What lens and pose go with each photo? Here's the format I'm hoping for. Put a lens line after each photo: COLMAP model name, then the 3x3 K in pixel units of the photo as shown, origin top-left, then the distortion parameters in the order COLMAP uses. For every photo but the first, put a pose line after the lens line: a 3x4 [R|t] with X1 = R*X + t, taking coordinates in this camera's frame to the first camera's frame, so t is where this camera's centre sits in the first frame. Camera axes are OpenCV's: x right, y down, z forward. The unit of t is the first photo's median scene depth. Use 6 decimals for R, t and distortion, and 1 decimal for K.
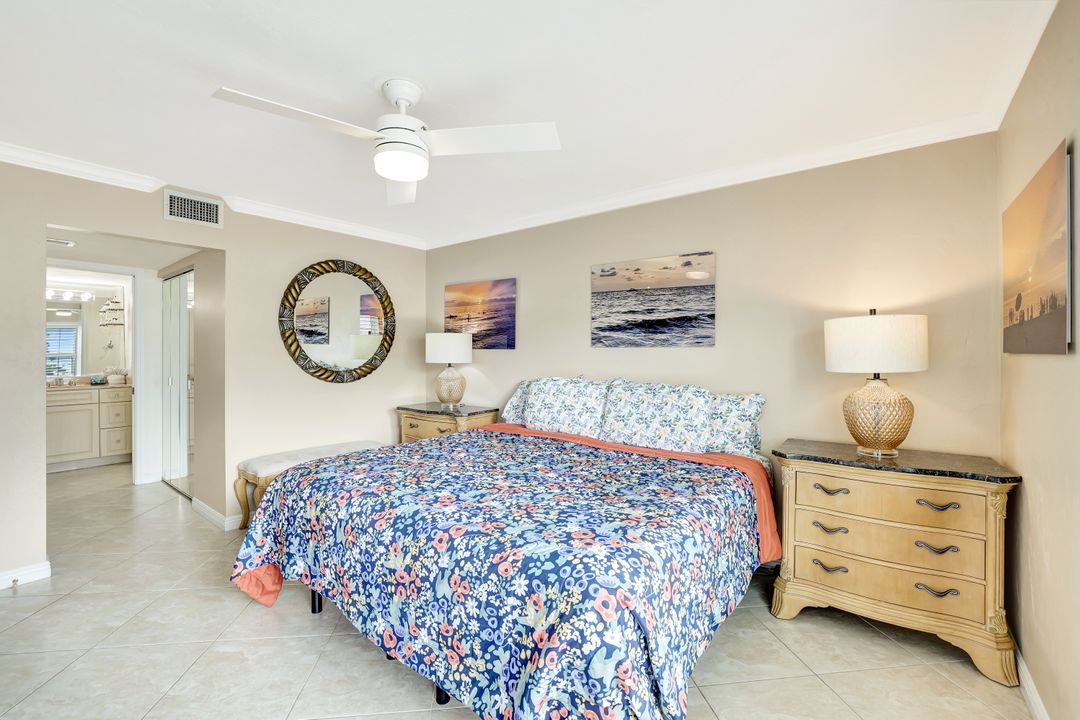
lens RADIAL K [[470.6, 0, 567.9], [0, 470.6, 346.4], [0, 0, 1]] dist [-0.030497, 0.010705]
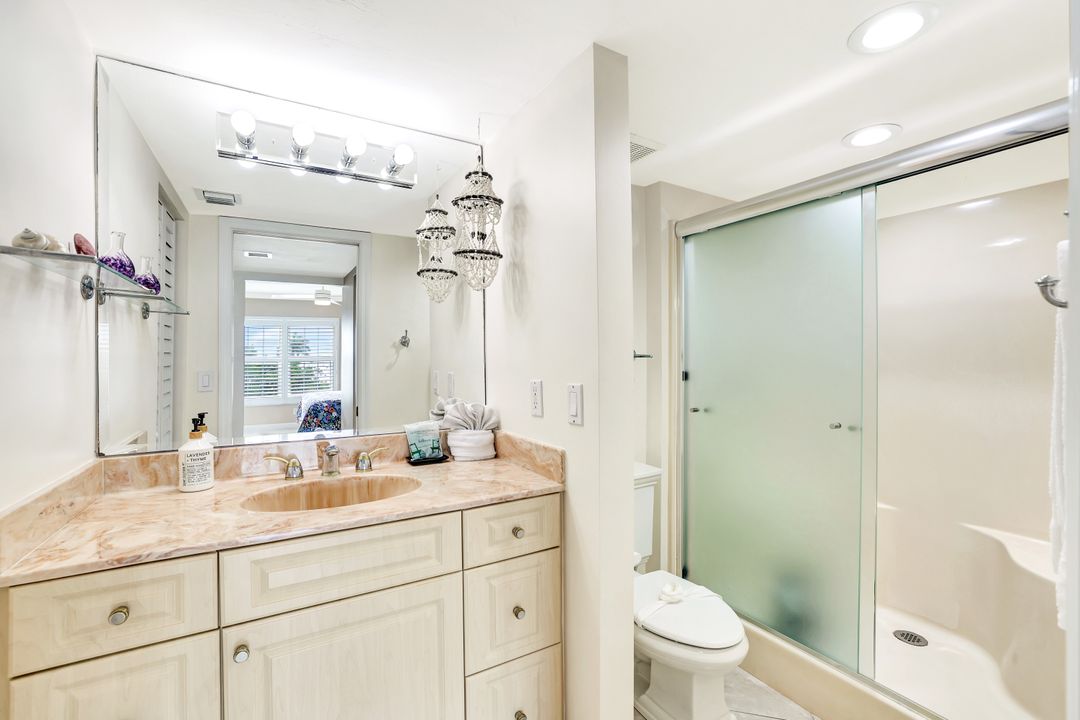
lens RADIAL K [[470.6, 0, 531.2], [0, 470.6, 367.4], [0, 0, 1]] dist [-0.030497, 0.010705]
pose [[0.920194, 0.011941, -0.391280, -0.838882], [0.001445, 0.999424, 0.033898, 0.011766], [0.391459, -0.031758, 0.919647, 0.748830]]
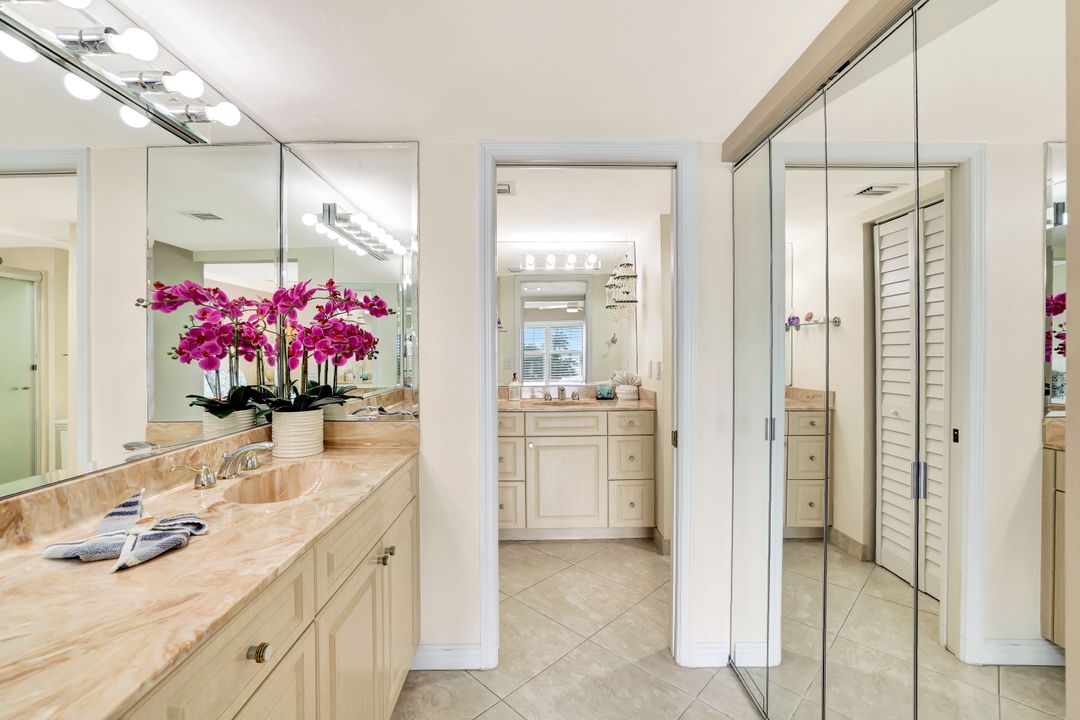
lens RADIAL K [[470.6, 0, 538.6], [0, 470.6, 354.4], [0, 0, 1]] dist [-0.030497, 0.010705]
pose [[0.613427, 0.008702, -0.789703, -0.568704], [0.008600, 0.999806, 0.017697, 0.009428], [0.789705, -0.017647, 0.613233, 0.535856]]
